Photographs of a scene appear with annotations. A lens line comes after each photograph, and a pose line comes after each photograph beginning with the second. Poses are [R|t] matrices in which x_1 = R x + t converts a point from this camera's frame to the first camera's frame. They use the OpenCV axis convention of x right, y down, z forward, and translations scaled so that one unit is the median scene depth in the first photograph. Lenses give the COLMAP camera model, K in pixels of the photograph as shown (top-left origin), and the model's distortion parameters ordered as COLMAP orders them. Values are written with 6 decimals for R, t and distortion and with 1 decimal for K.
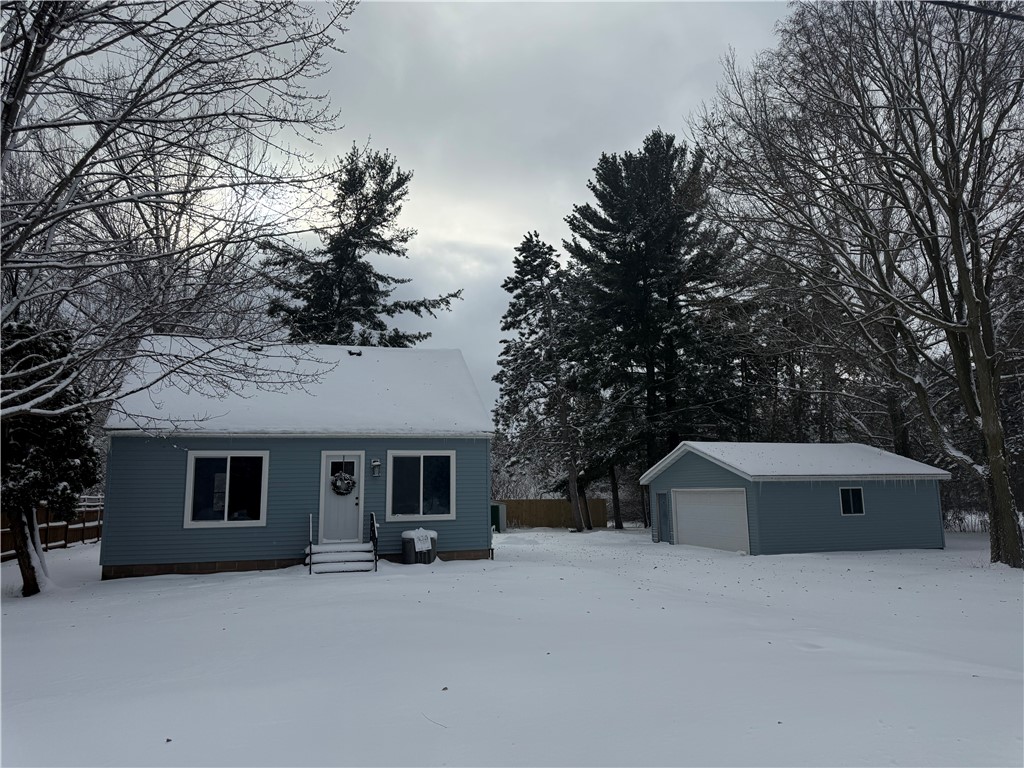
lens RADIAL K [[708.8, 0, 512.0], [0, 708.8, 384.0], [0, 0, 1]] dist [0.037644, -0.000707]
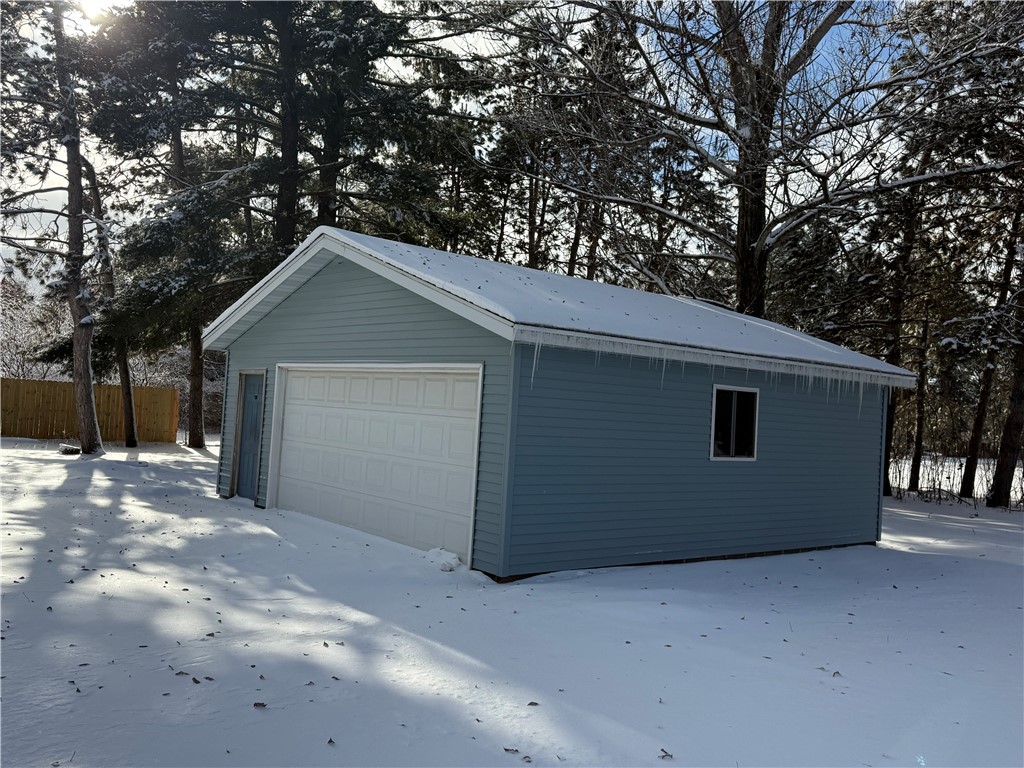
lens RADIAL K [[896.1, 0, 512.0], [0, 896.1, 384.0], [0, 0, 1]] dist [0.002356, 0.000870]
pose [[0.907764, 0.084930, 0.410795, 0.143199], [-0.139216, 0.984782, 0.104037, 0.091249], [-0.395707, -0.151630, 0.905773, 0.515101]]
